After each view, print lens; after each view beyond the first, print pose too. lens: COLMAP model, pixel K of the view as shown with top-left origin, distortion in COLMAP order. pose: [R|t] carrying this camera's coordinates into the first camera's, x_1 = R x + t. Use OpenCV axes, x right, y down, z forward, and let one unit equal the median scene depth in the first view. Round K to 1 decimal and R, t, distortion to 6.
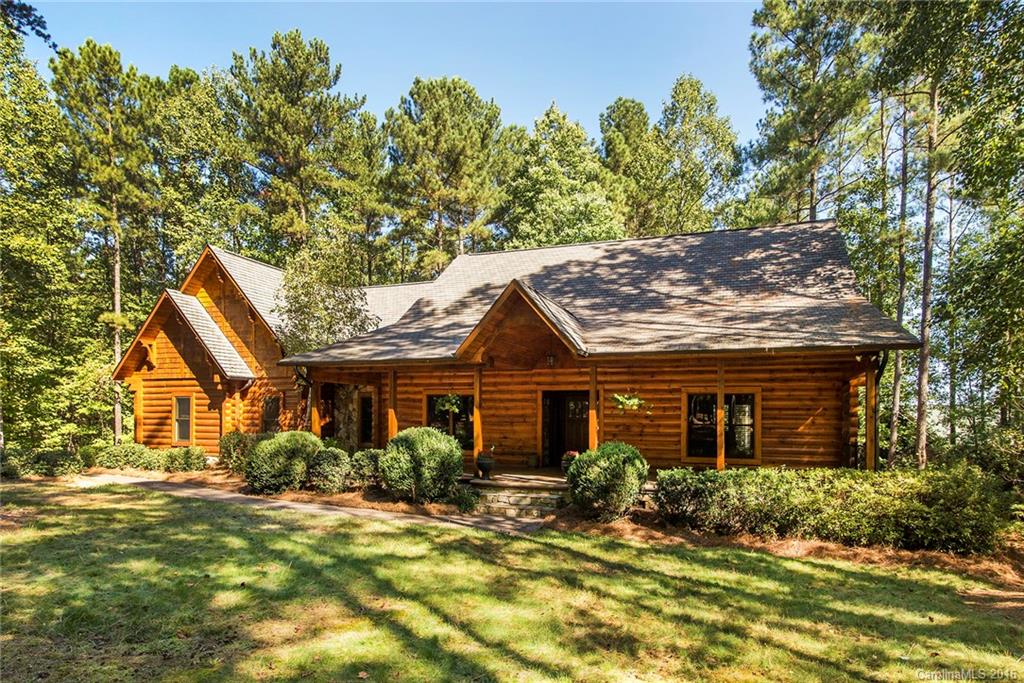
lens RADIAL K [[648.3, 0, 512.0], [0, 648.3, 341.5], [0, 0, 1]] dist [-0.003351, -0.000437]
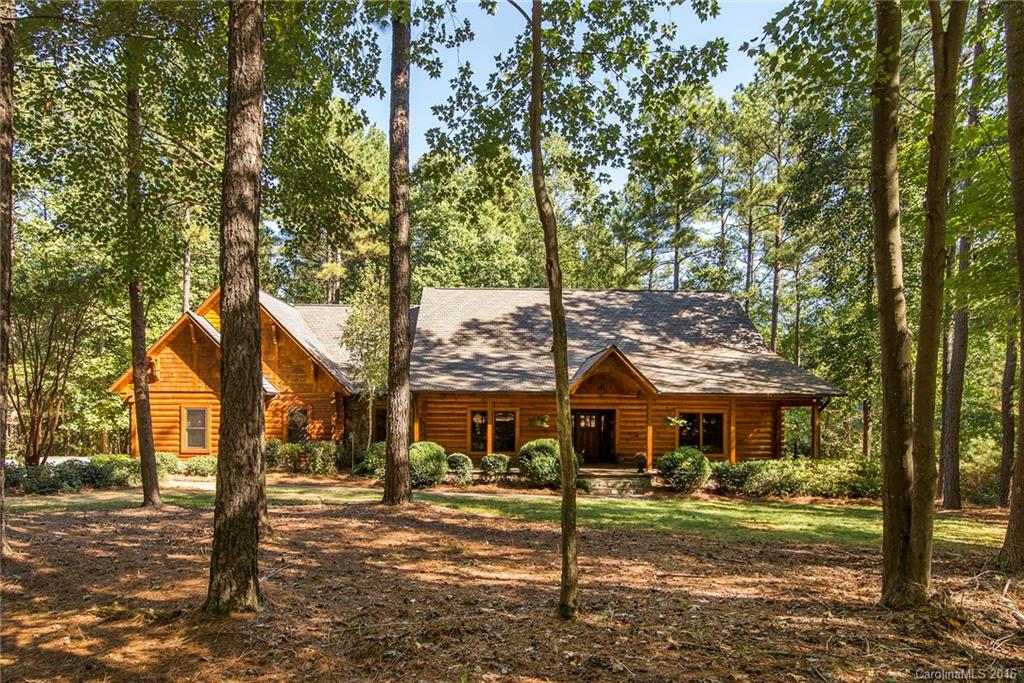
lens RADIAL K [[613.3, 0, 512.0], [0, 613.3, 341.5], [0, 0, 1]] dist [-0.000462, -0.000314]
pose [[0.955502, 0.027202, 0.293729, -0.460247], [-0.028136, 0.999604, -0.001046, -0.065651], [-0.293641, -0.007265, 0.955888, -0.246640]]
